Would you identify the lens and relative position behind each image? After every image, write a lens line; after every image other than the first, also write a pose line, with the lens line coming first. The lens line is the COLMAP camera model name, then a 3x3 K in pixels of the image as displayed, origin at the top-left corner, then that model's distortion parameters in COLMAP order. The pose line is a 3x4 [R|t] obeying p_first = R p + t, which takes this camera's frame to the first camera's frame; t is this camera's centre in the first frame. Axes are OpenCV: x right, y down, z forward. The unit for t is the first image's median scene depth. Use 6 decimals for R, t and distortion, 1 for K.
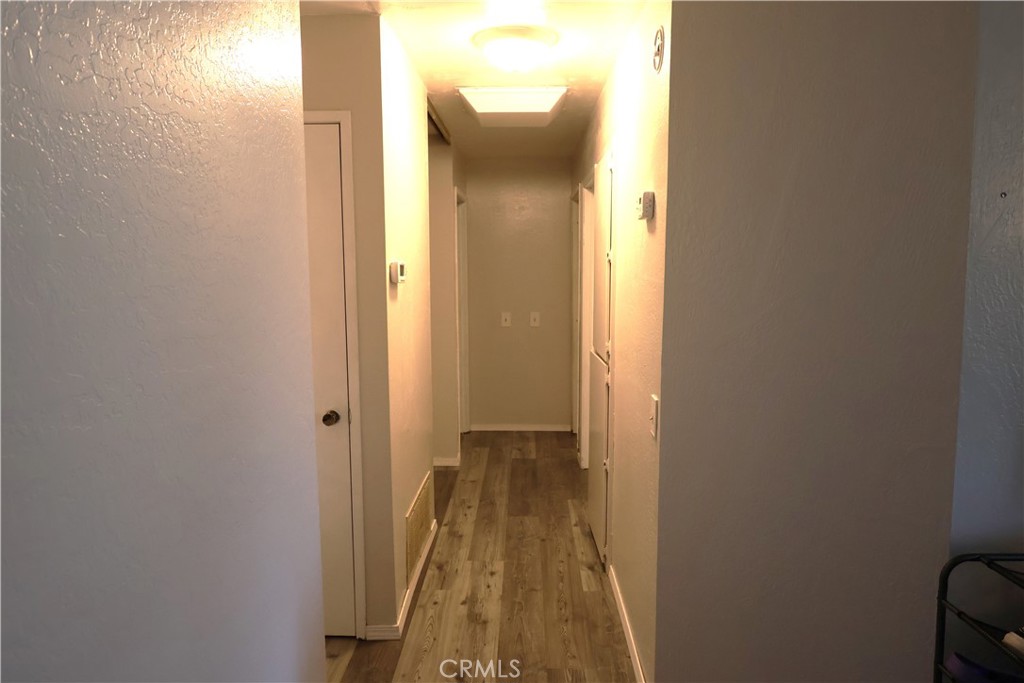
lens RADIAL K [[661.2, 0, 511.5], [0, 661.2, 341.5], [0, 0, 1]] dist [0.010135, -0.008880]
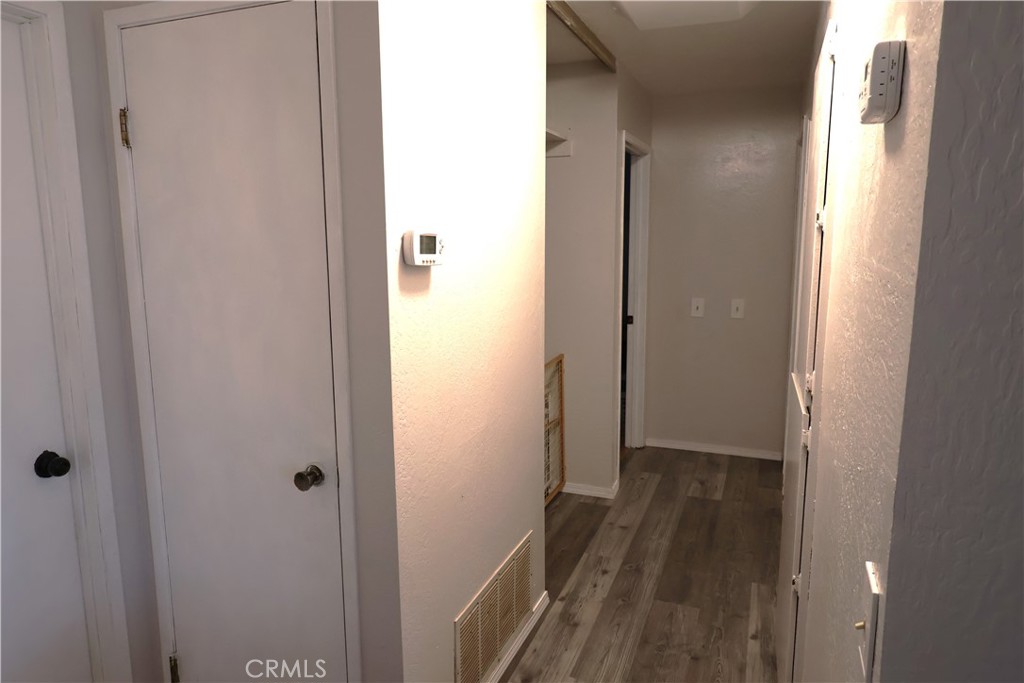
lens RADIAL K [[661.2, 0, 512.4], [0, 661.2, 338.3], [0, 0, 1]] dist [0.010135, -0.008880]
pose [[0.939344, 0.052202, -0.338979, 0.075122], [-0.039369, 0.998228, 0.044627, -0.034086], [0.340708, -0.028575, 0.939735, 0.298916]]
